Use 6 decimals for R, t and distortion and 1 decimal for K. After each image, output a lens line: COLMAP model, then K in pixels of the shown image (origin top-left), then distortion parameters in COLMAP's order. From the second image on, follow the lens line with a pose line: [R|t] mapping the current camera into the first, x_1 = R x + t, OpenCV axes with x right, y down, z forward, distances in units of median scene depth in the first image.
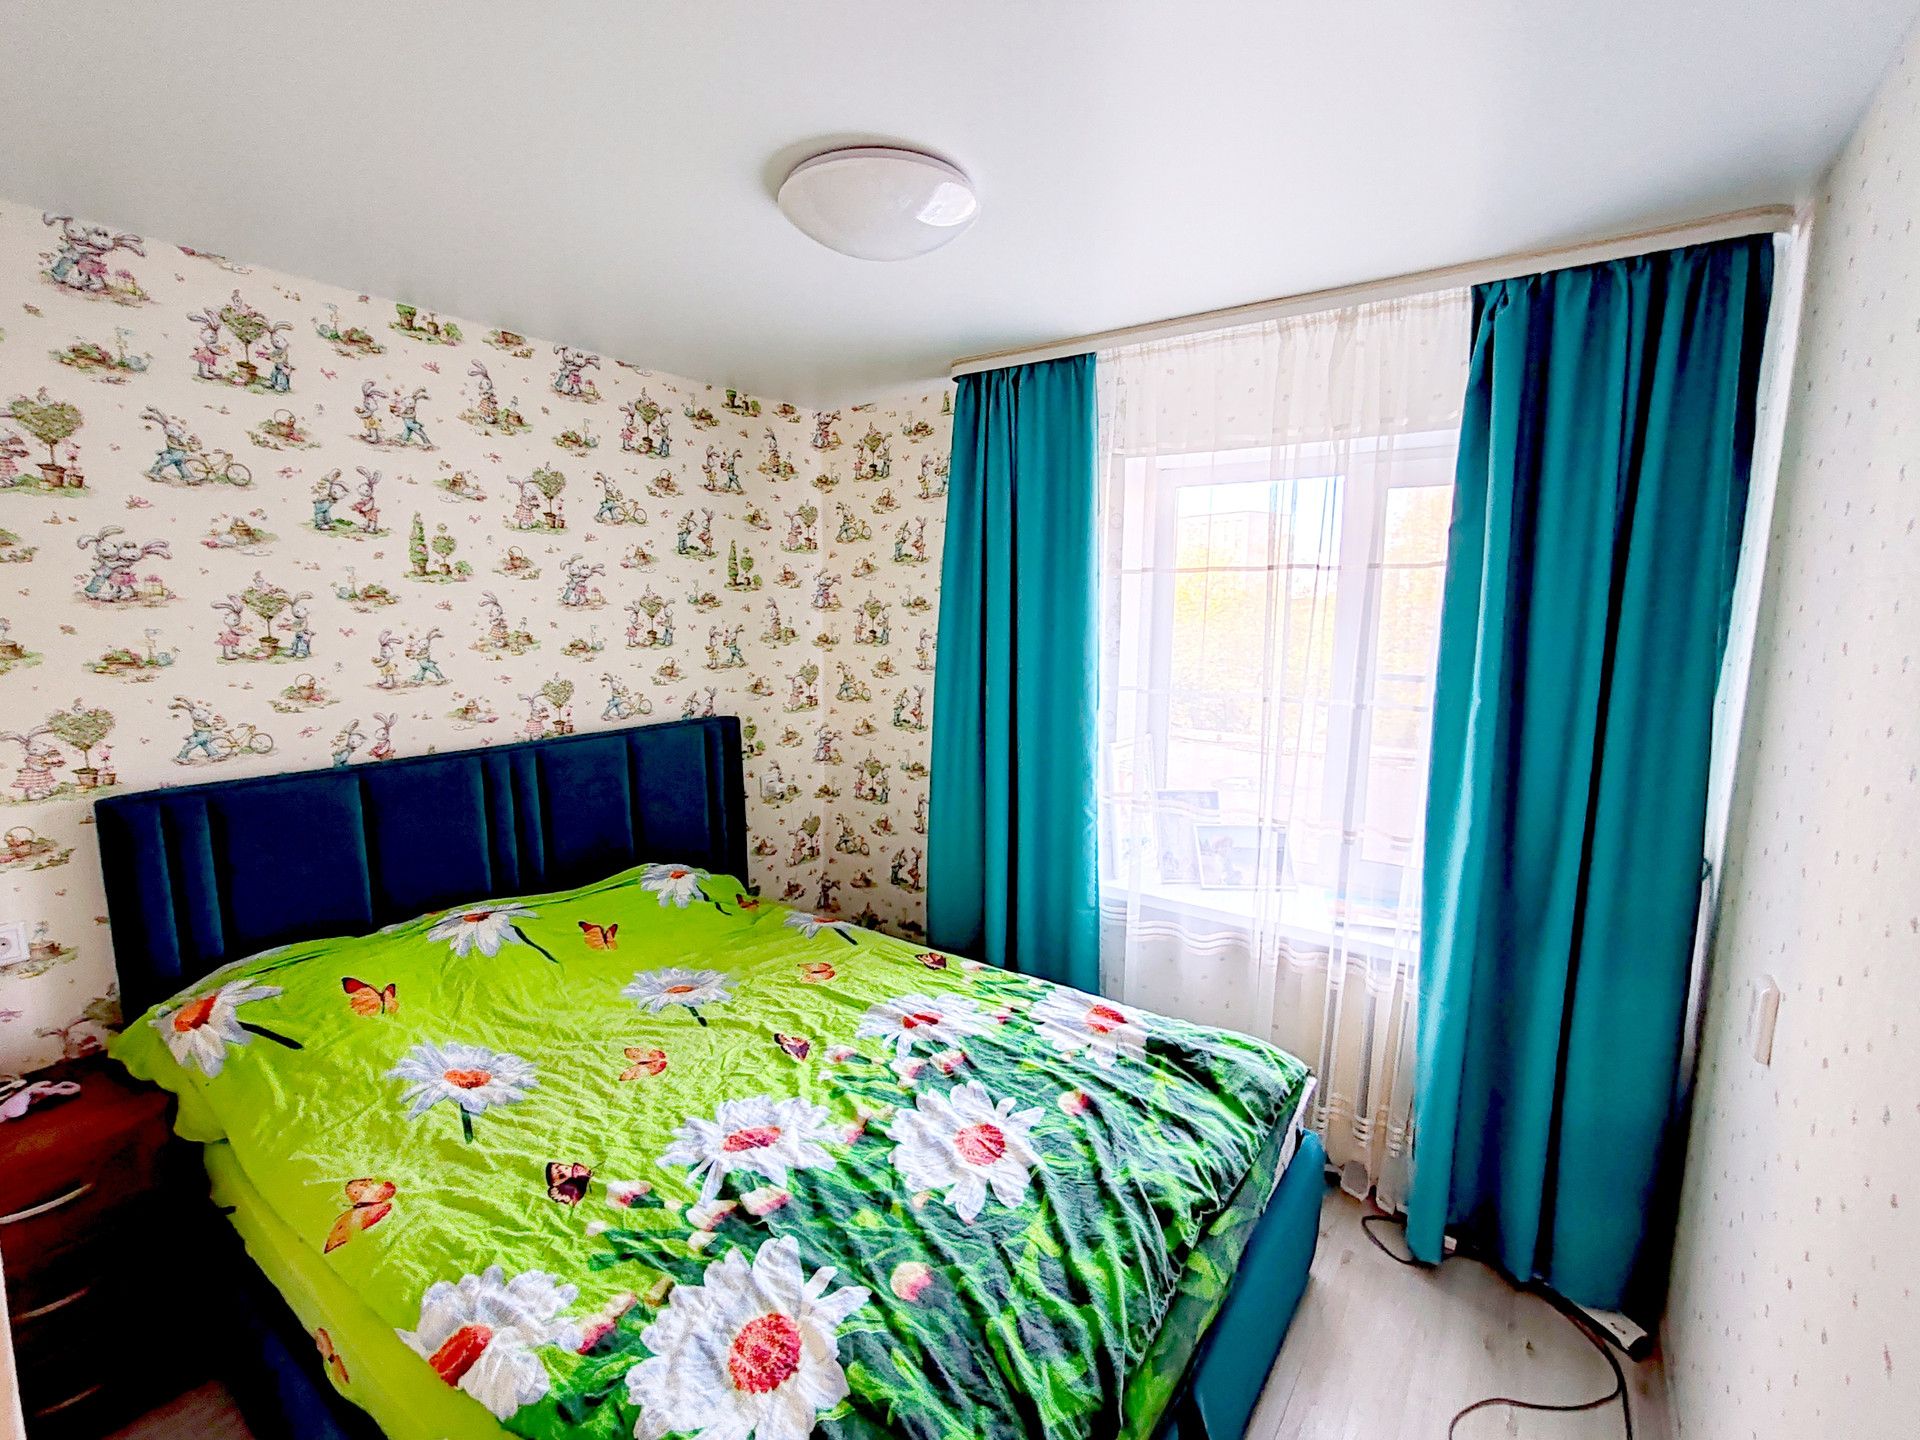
lens RADIAL K [[870.3, 0, 960.0], [0, 870.3, 720.0], [0, 0, 1]] dist [-0.004065, 0.000355]
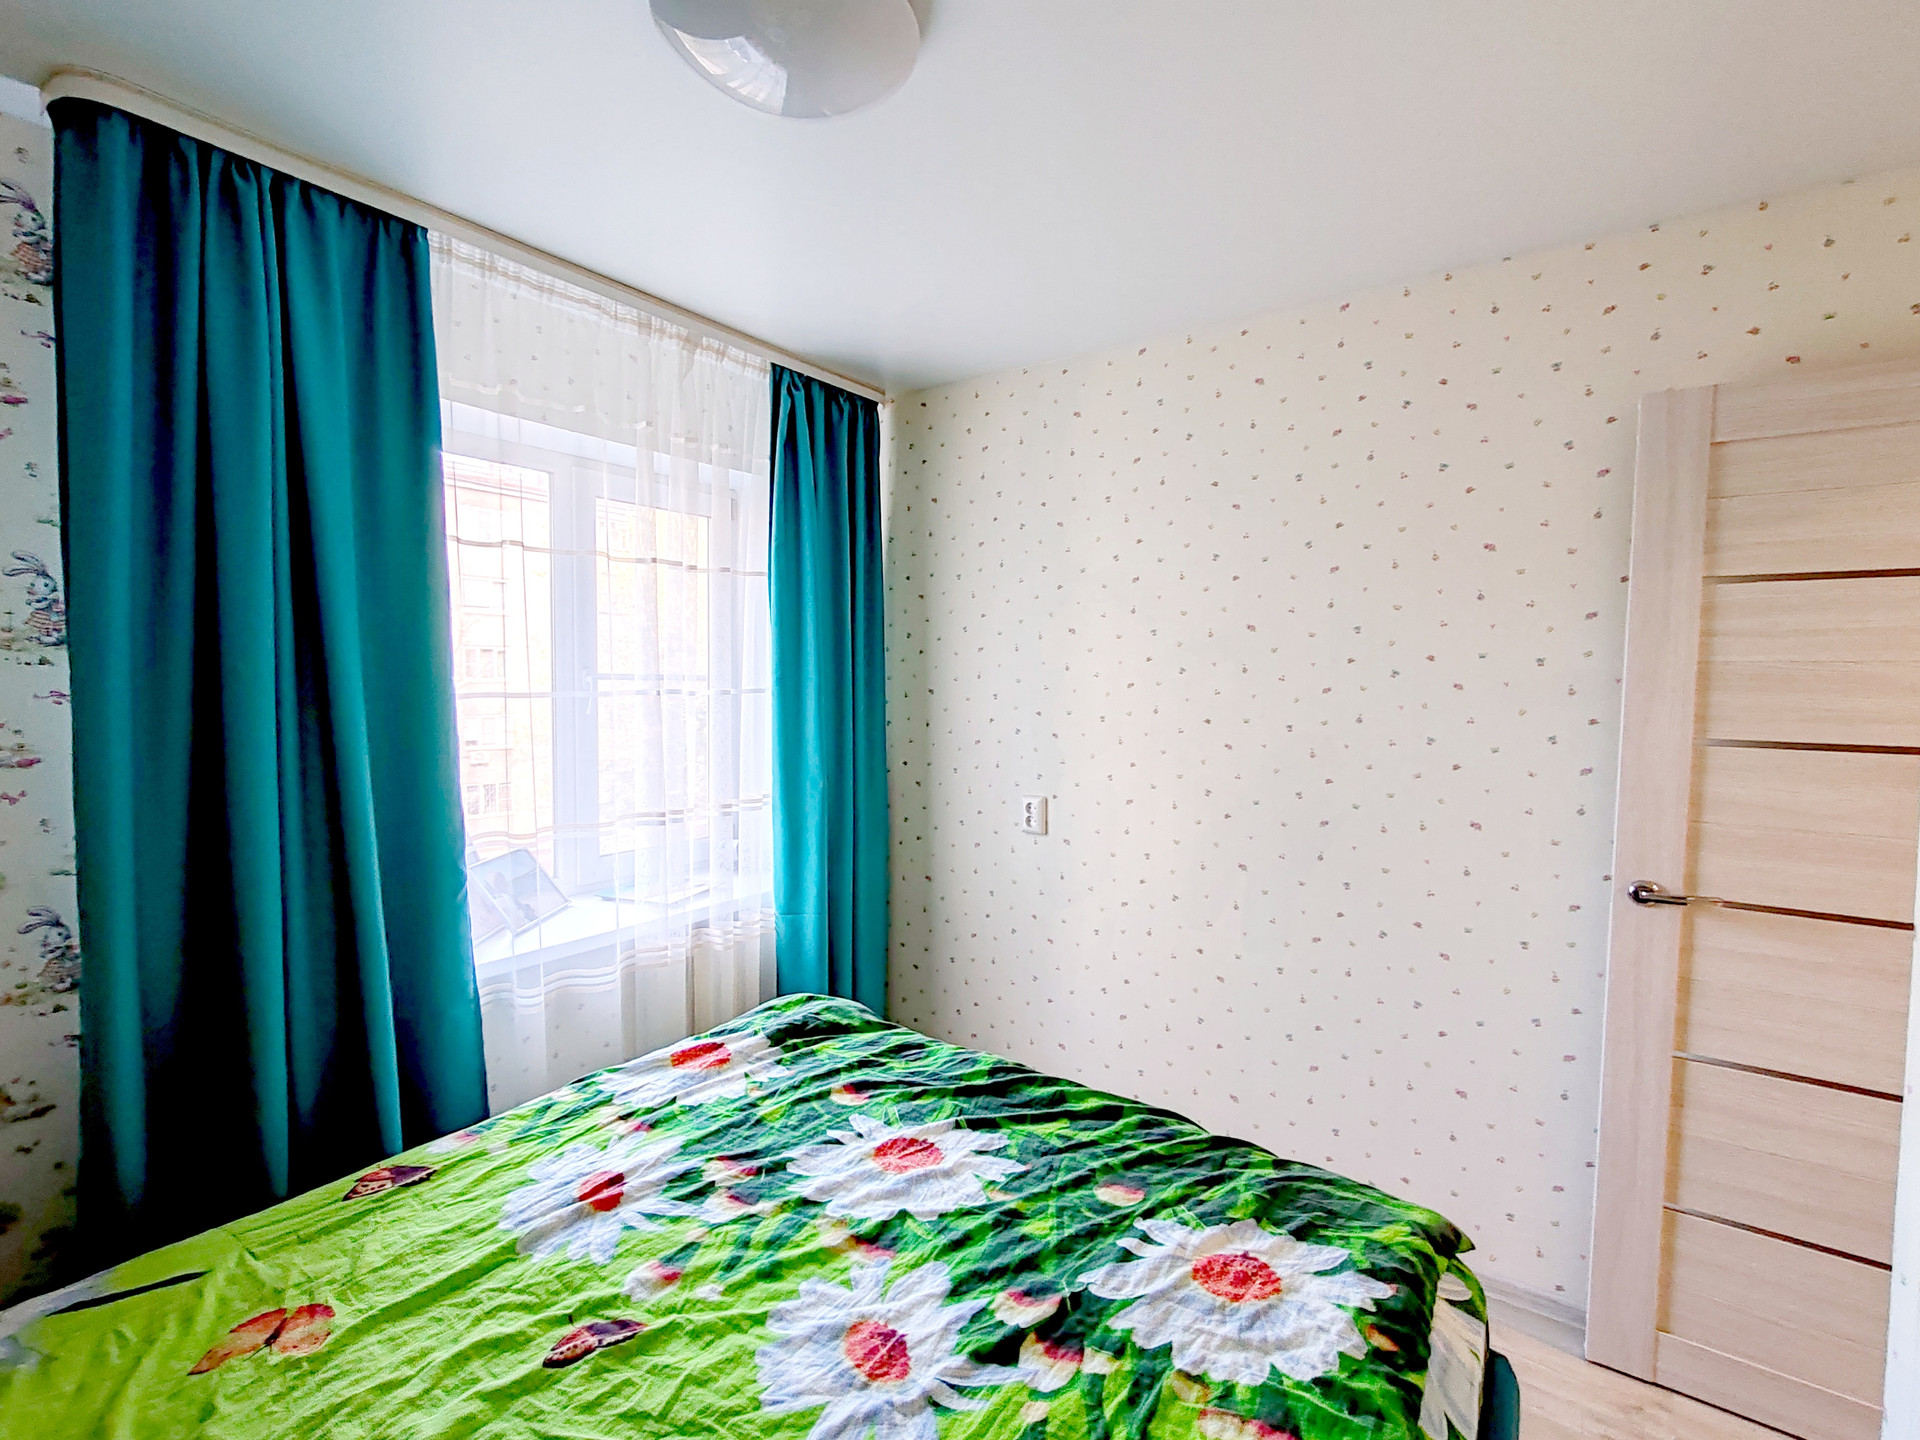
lens RADIAL K [[870.3, 0, 960.0], [0, 870.3, 720.0], [0, 0, 1]] dist [-0.004065, 0.000355]
pose [[0.005930, -0.066150, 0.997792, -0.843869], [0.115088, 0.991224, 0.065030, -0.022597], [-0.993338, 0.114448, 0.013491, 0.860781]]
